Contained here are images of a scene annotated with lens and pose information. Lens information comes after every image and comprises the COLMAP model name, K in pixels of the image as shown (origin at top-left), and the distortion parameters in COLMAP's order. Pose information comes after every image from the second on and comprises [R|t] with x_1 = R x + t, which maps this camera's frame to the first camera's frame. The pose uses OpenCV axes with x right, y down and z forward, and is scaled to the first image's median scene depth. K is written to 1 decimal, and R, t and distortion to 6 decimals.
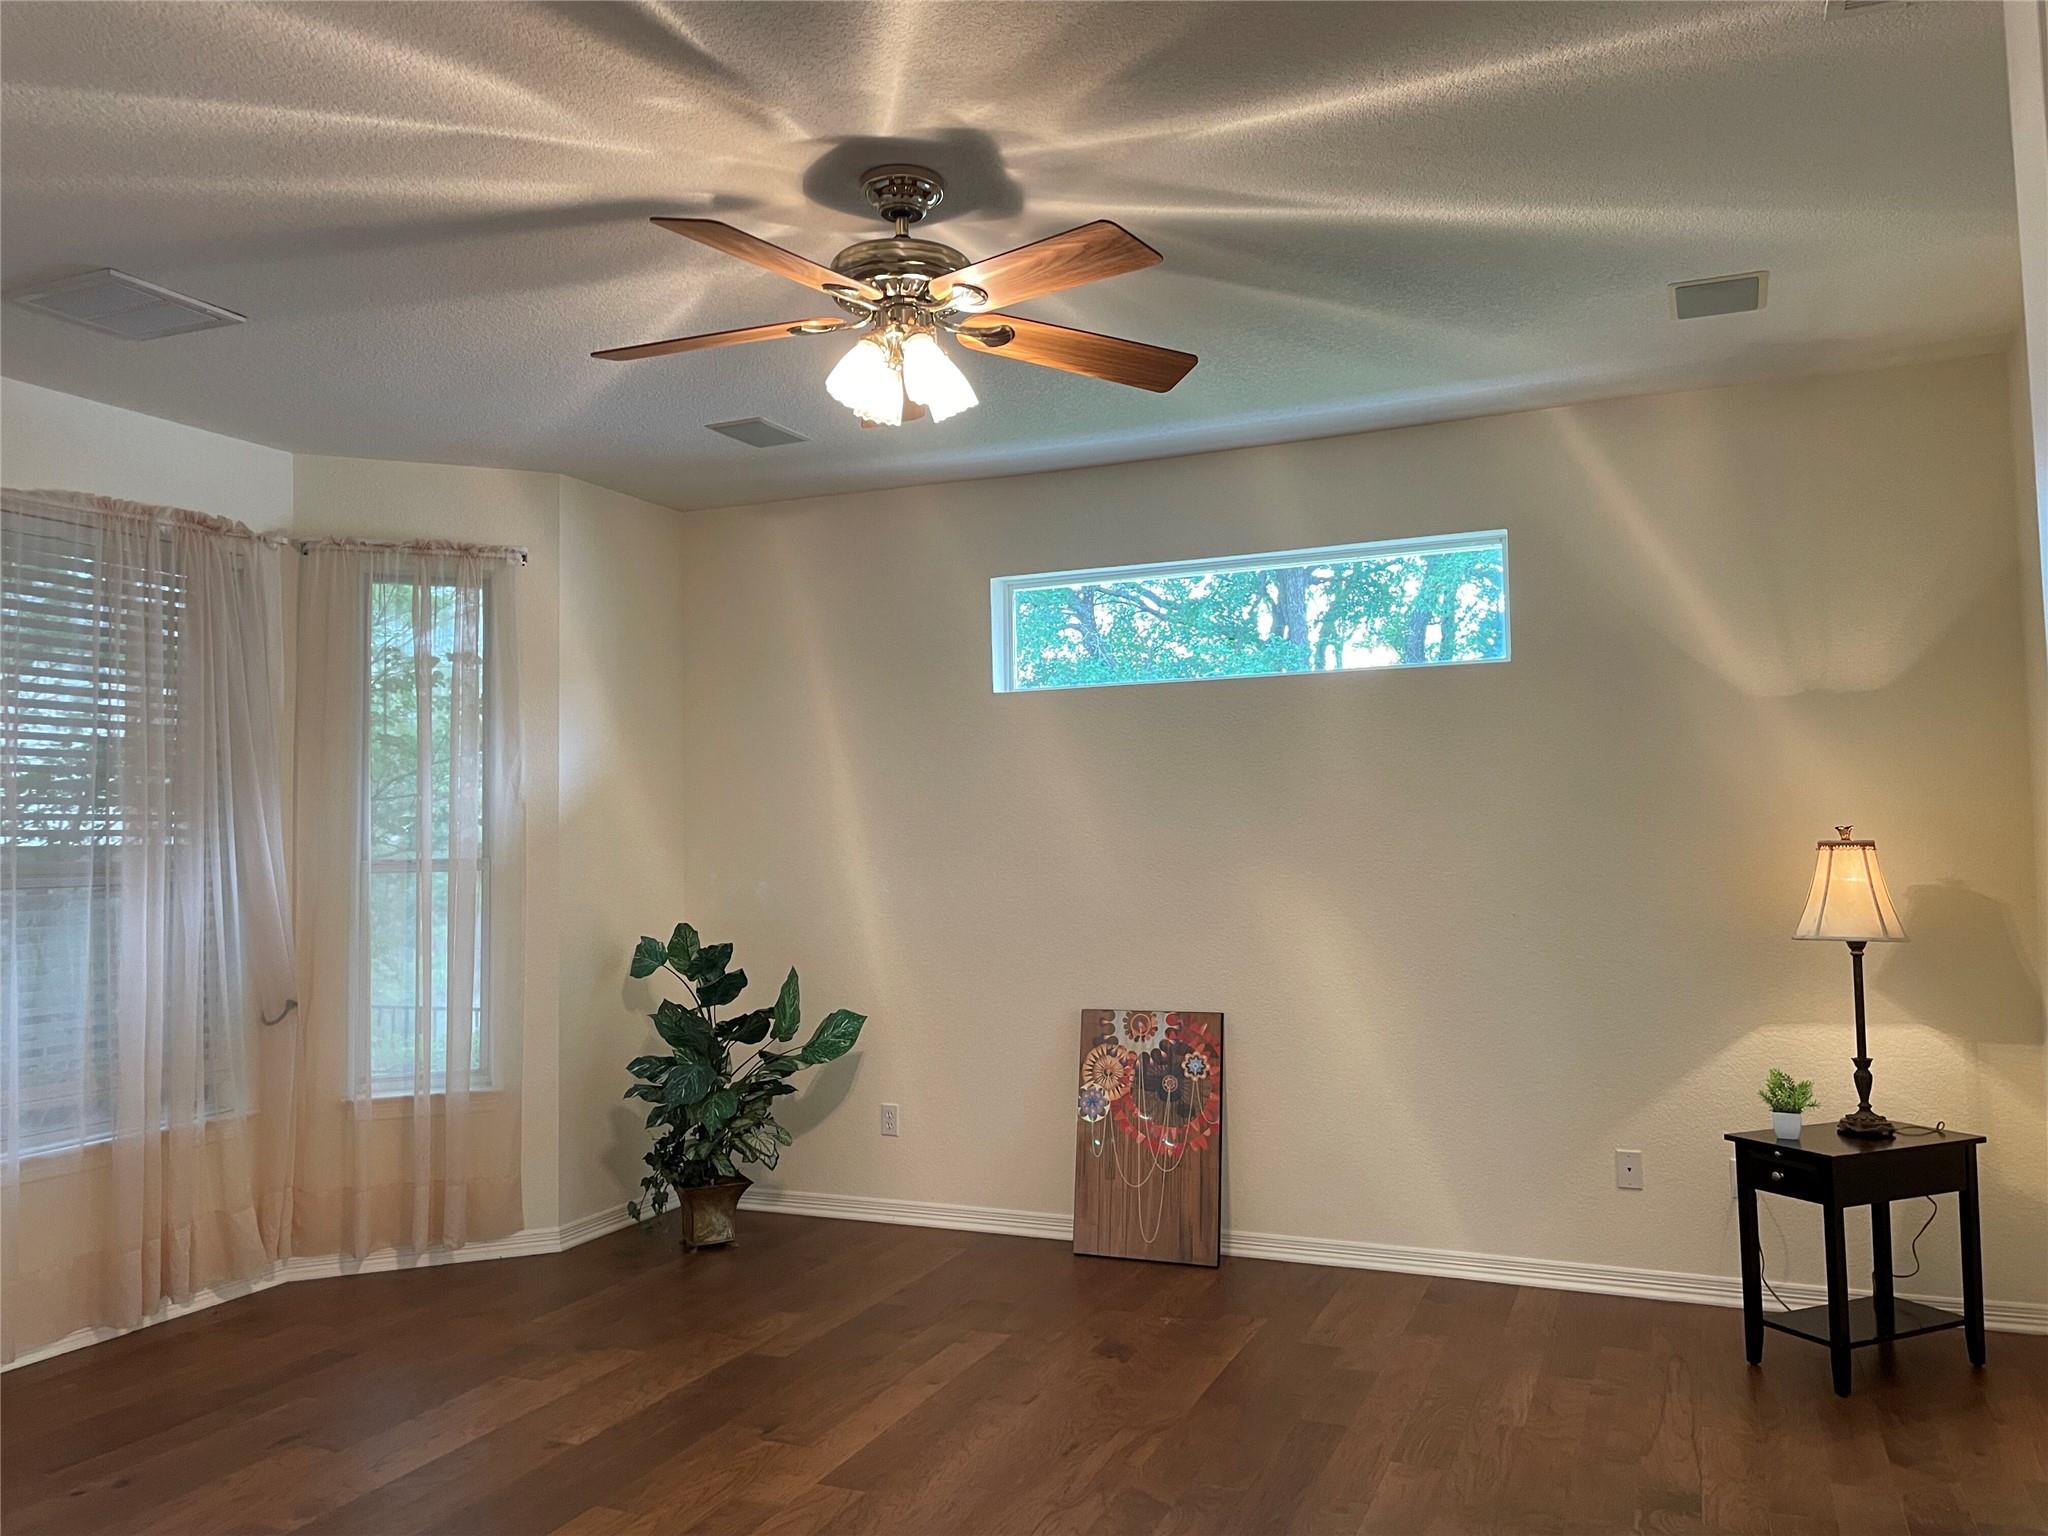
lens RADIAL K [[1548.5, 0, 1022.0], [0, 1548.5, 760.2], [0, 0, 1]] dist [0.006400, -0.004555]
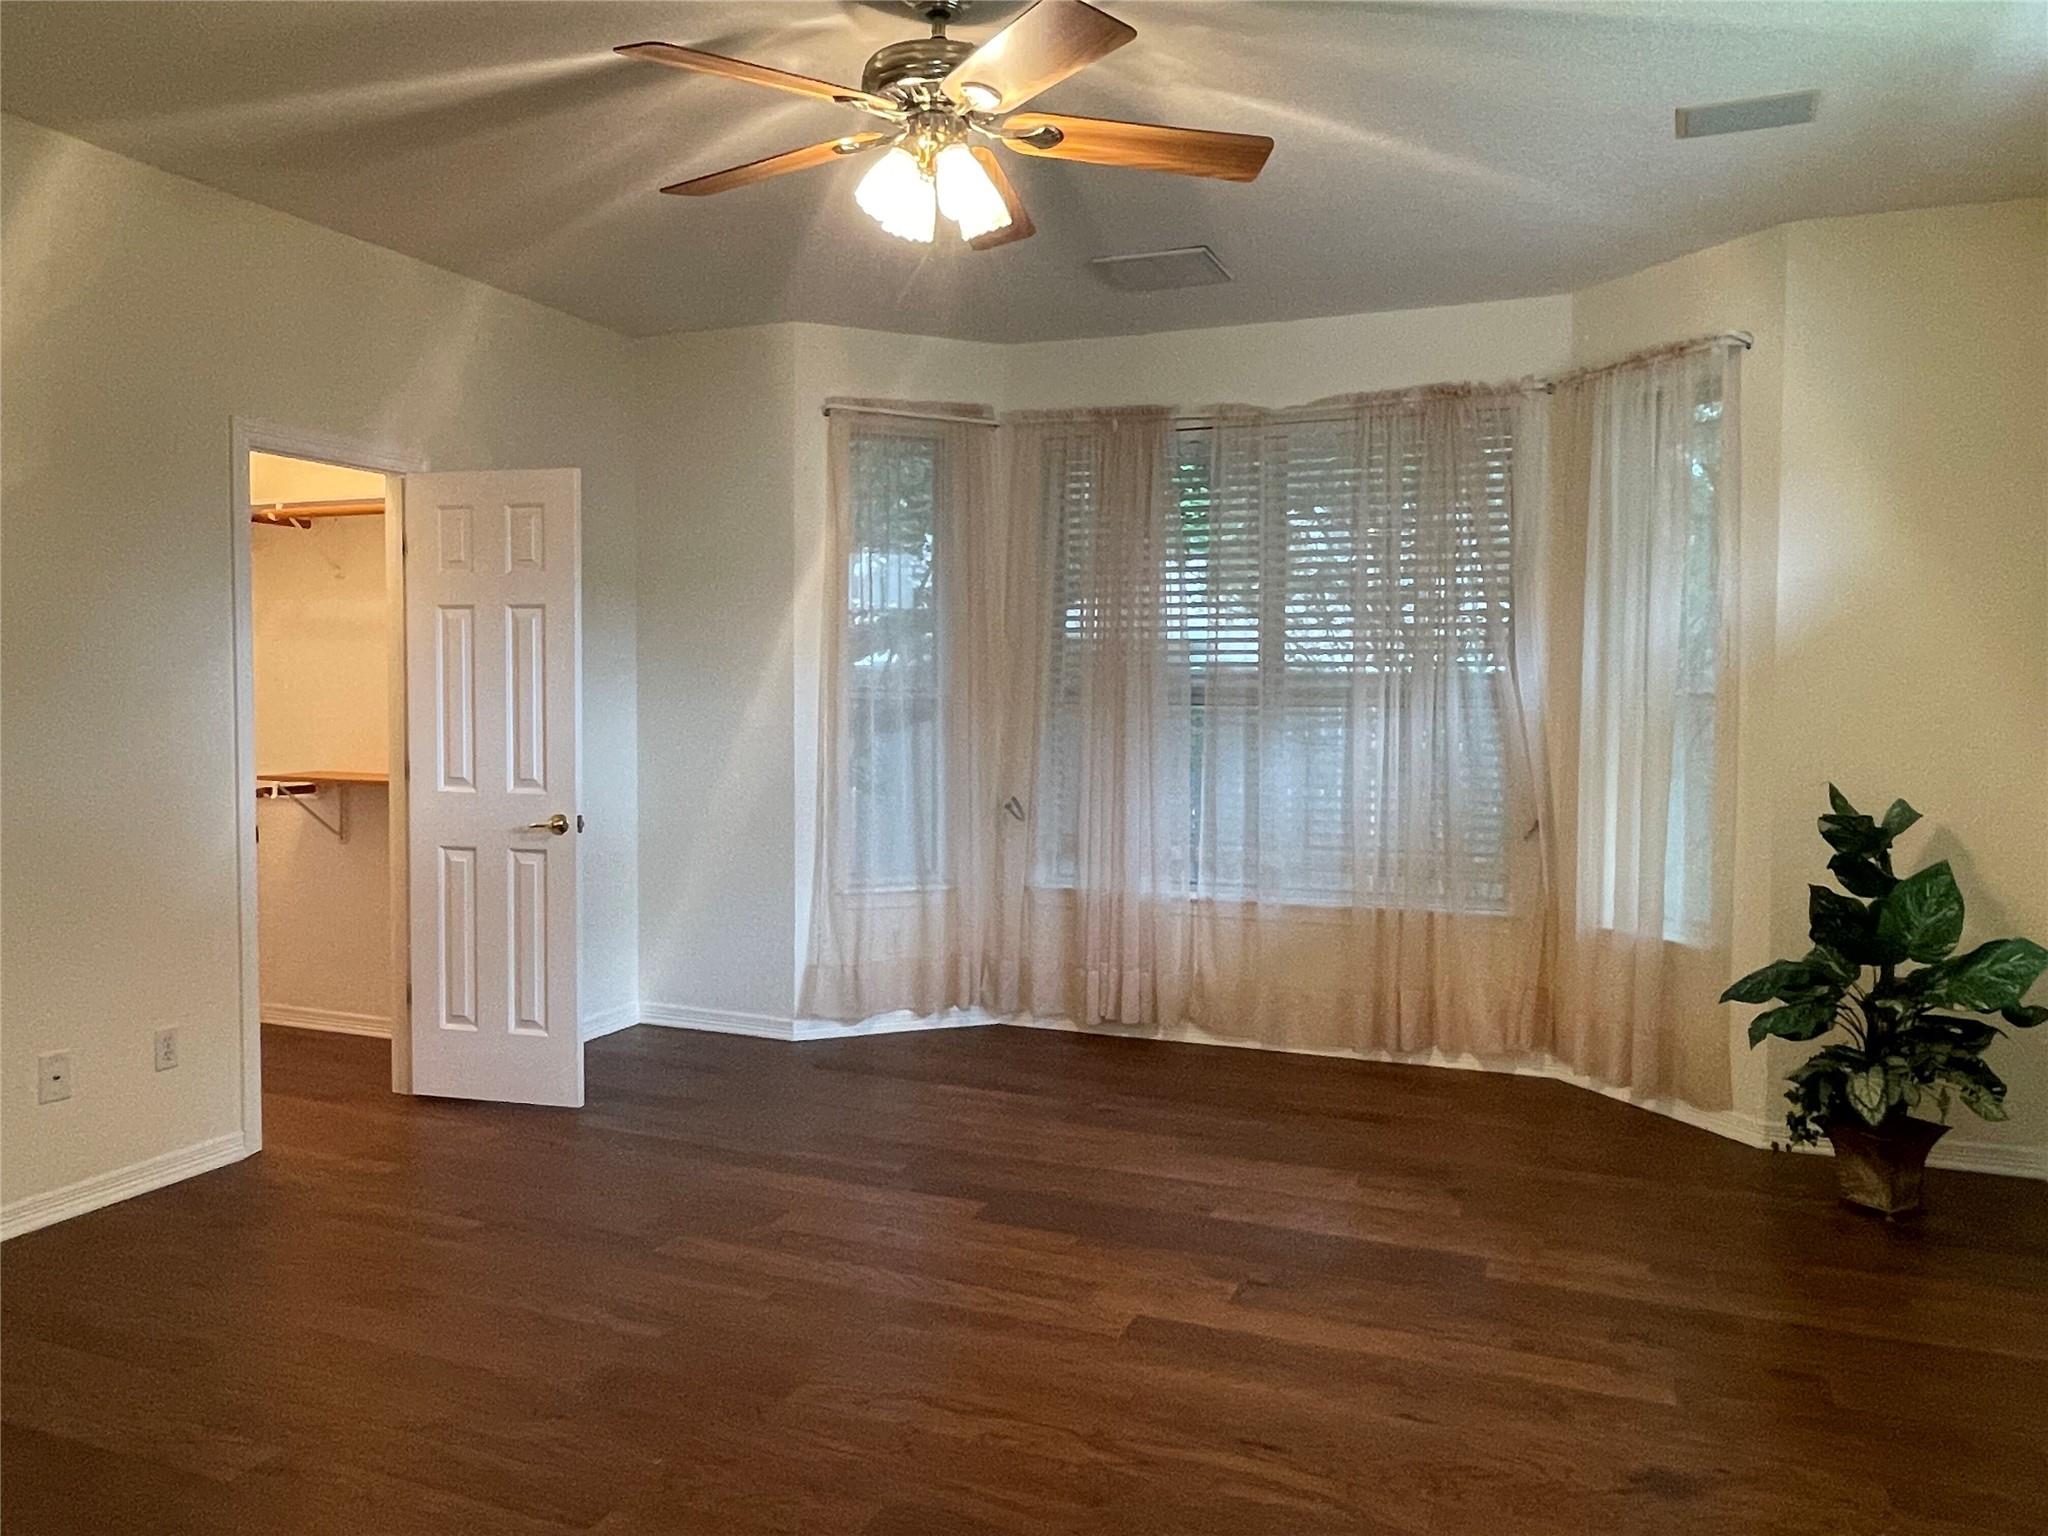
lens RADIAL K [[1458.2, 0, 1023.5], [0, 1458.2, 782.8], [0, 0, 1]] dist [0.048538, 0.002971]
pose [[0.042292, 0.085001, -0.995483, 0.621431], [0.047215, 0.995091, 0.086974, 0.026630], [0.997989, -0.050680, 0.038071, 0.713292]]
